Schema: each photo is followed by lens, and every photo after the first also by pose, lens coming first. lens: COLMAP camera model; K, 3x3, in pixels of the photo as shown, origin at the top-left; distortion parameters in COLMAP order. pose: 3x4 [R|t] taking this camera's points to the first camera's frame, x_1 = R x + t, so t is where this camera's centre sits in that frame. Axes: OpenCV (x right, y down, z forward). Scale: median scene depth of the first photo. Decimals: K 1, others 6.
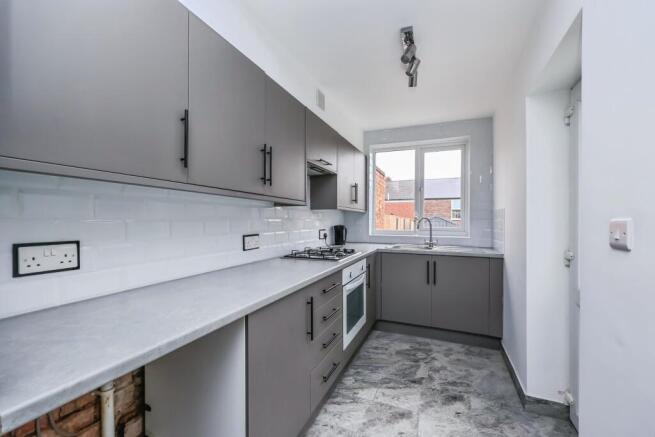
lens RADIAL K [[269.4, 0, 327.1], [0, 269.4, 221.6], [0, 0, 1]] dist [0.003494, 0.000684]
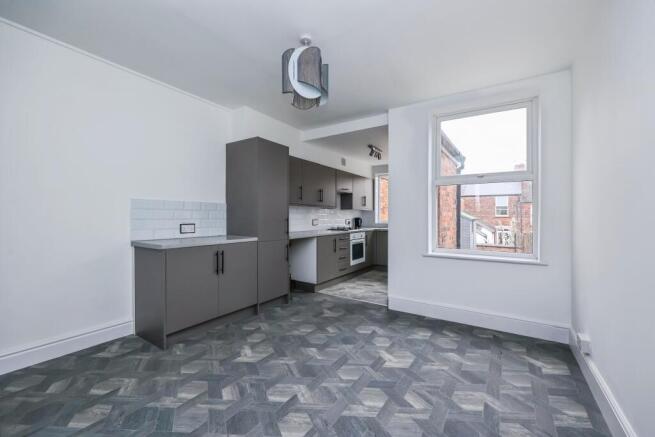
lens RADIAL K [[271.8, 0, 327.8], [0, 271.8, 220.0], [0, 0, 1]] dist [-0.000211, -0.000035]
pose [[0.981199, -0.003268, -0.192972, 0.263189], [0.003836, 0.999989, 0.002568, 0.031005], [0.192962, -0.003259, 0.981201, -1.179628]]
